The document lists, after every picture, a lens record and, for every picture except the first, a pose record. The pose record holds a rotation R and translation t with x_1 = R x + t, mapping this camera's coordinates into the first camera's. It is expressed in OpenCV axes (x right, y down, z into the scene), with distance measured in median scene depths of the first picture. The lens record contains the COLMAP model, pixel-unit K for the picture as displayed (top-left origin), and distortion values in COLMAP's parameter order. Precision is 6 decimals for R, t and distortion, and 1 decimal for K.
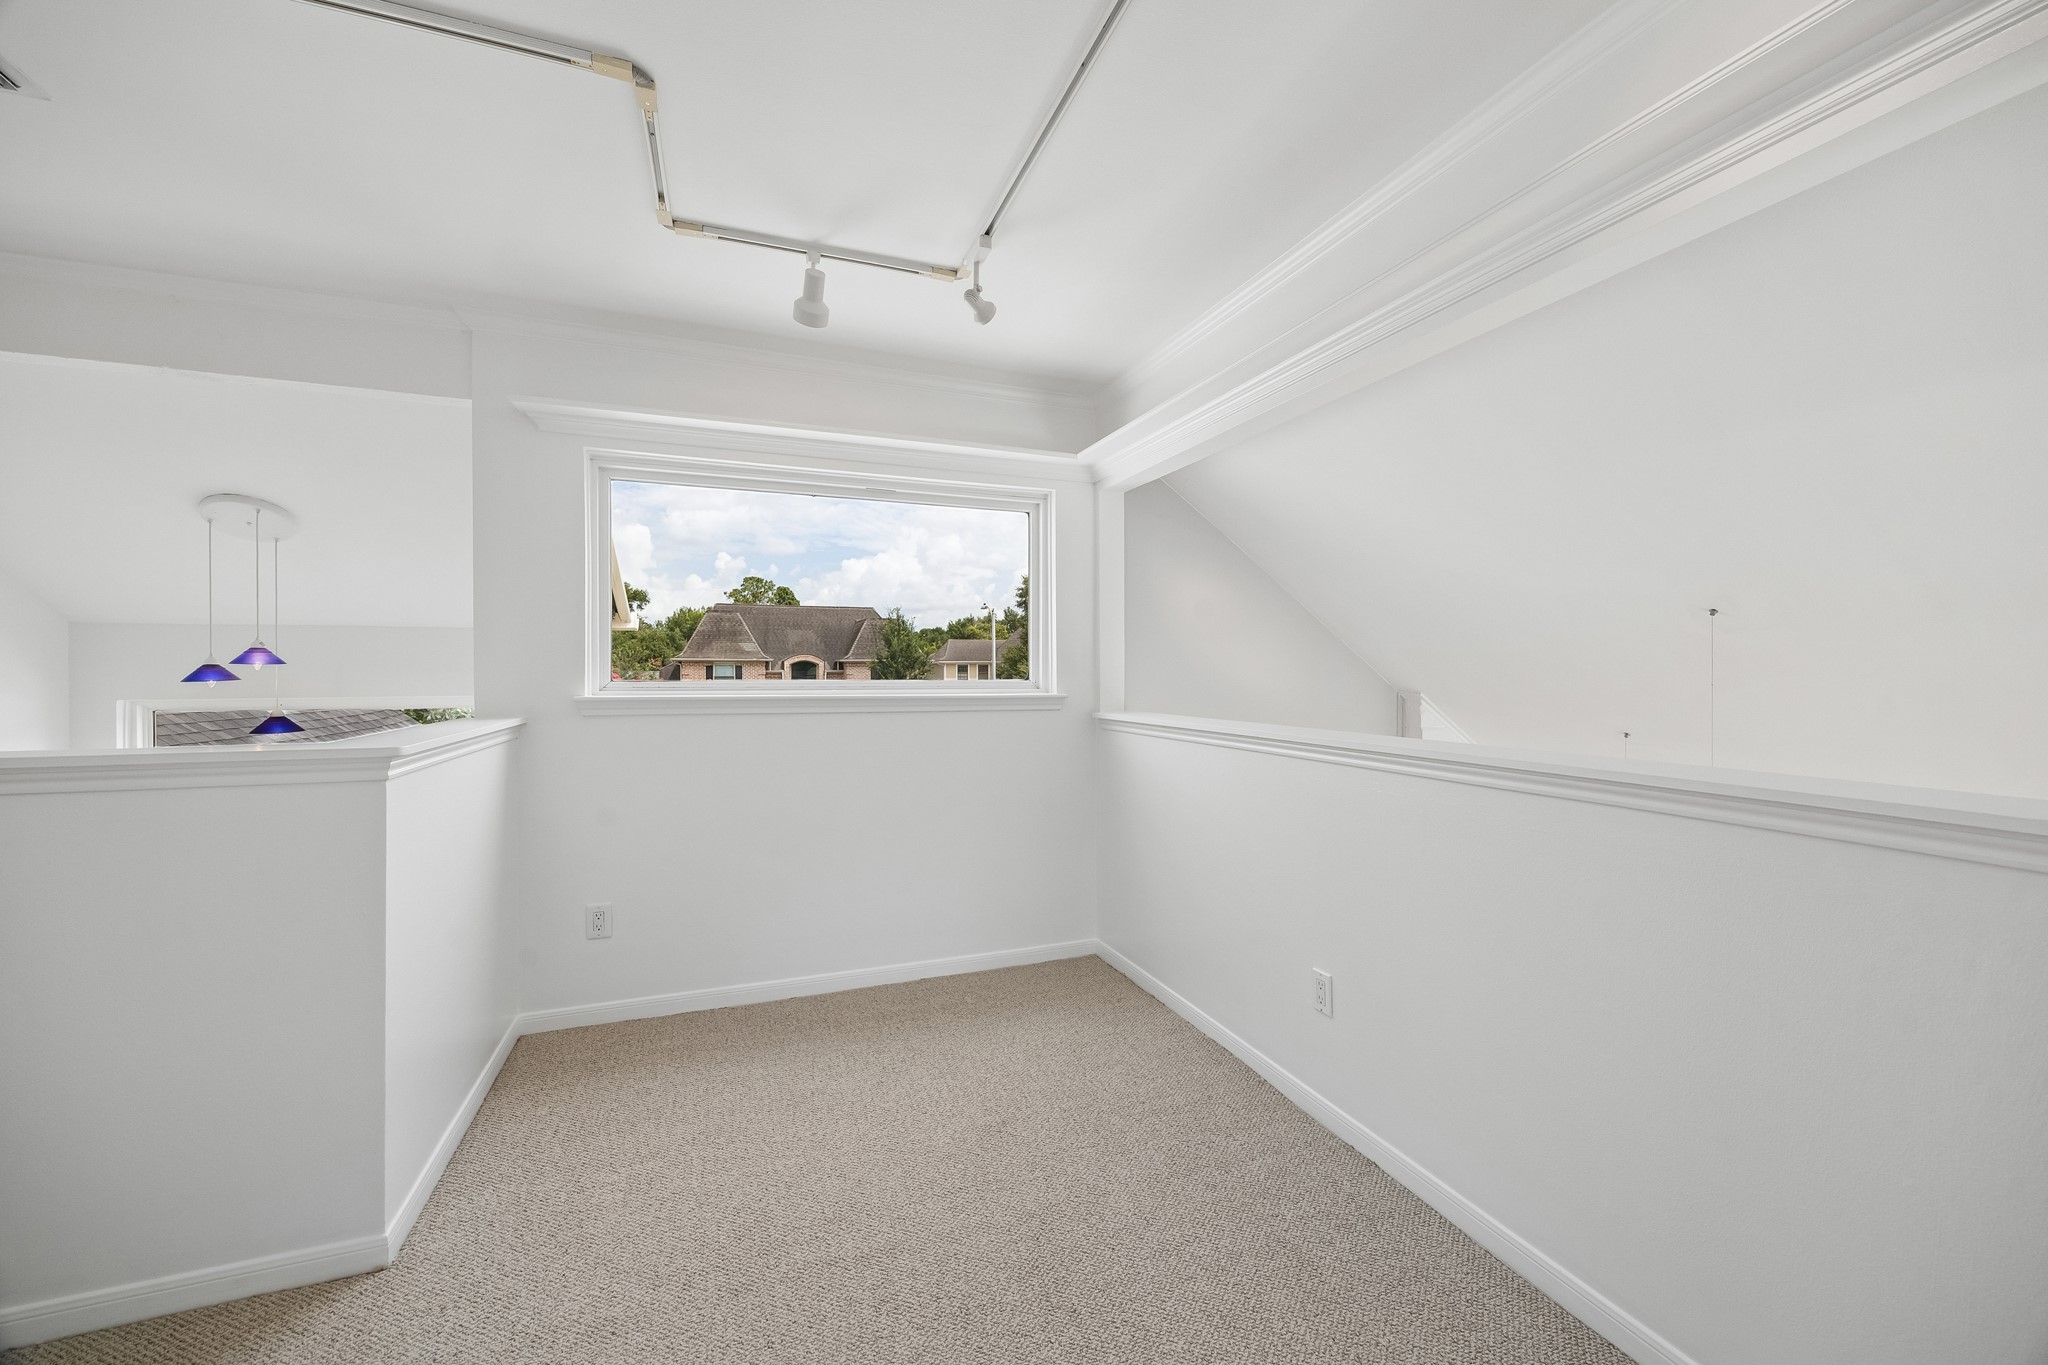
lens RADIAL K [[828.4, 0, 1035.0], [0, 828.4, 680.1], [0, 0, 1]] dist [-0.000956, -0.000048]
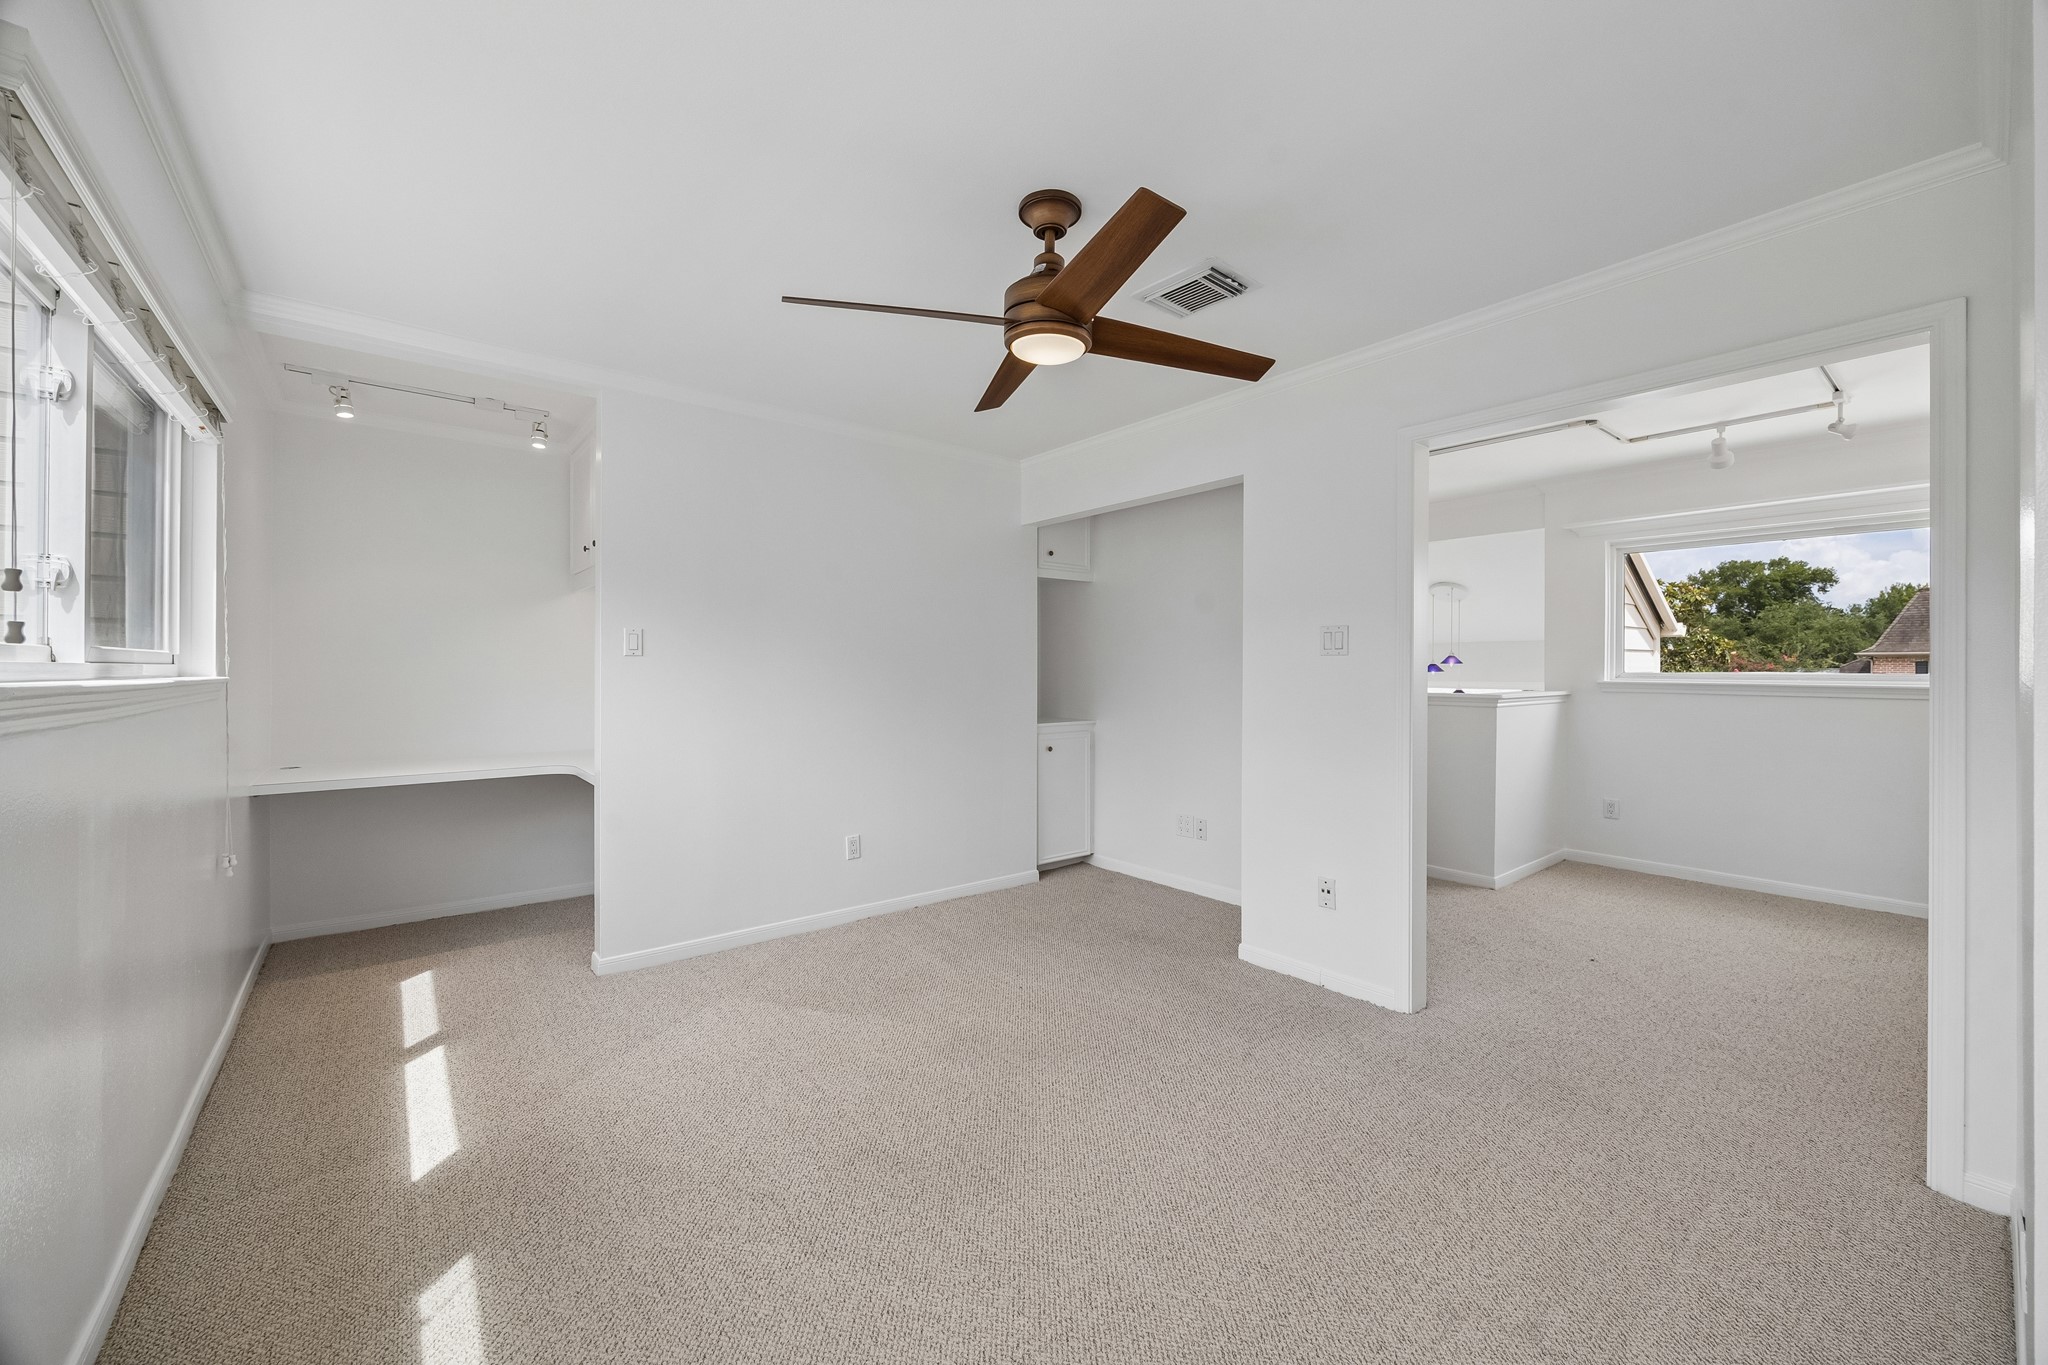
lens RADIAL K [[828.4, 0, 1035.0], [0, 828.4, 680.1], [0, 0, 1]] dist [-0.000956, -0.000048]
pose [[0.355408, 0.011806, -0.934637, 0.616595], [-0.009250, 0.999916, 0.009113, 0.012518], [0.934665, 0.005407, 0.355488, -0.699043]]
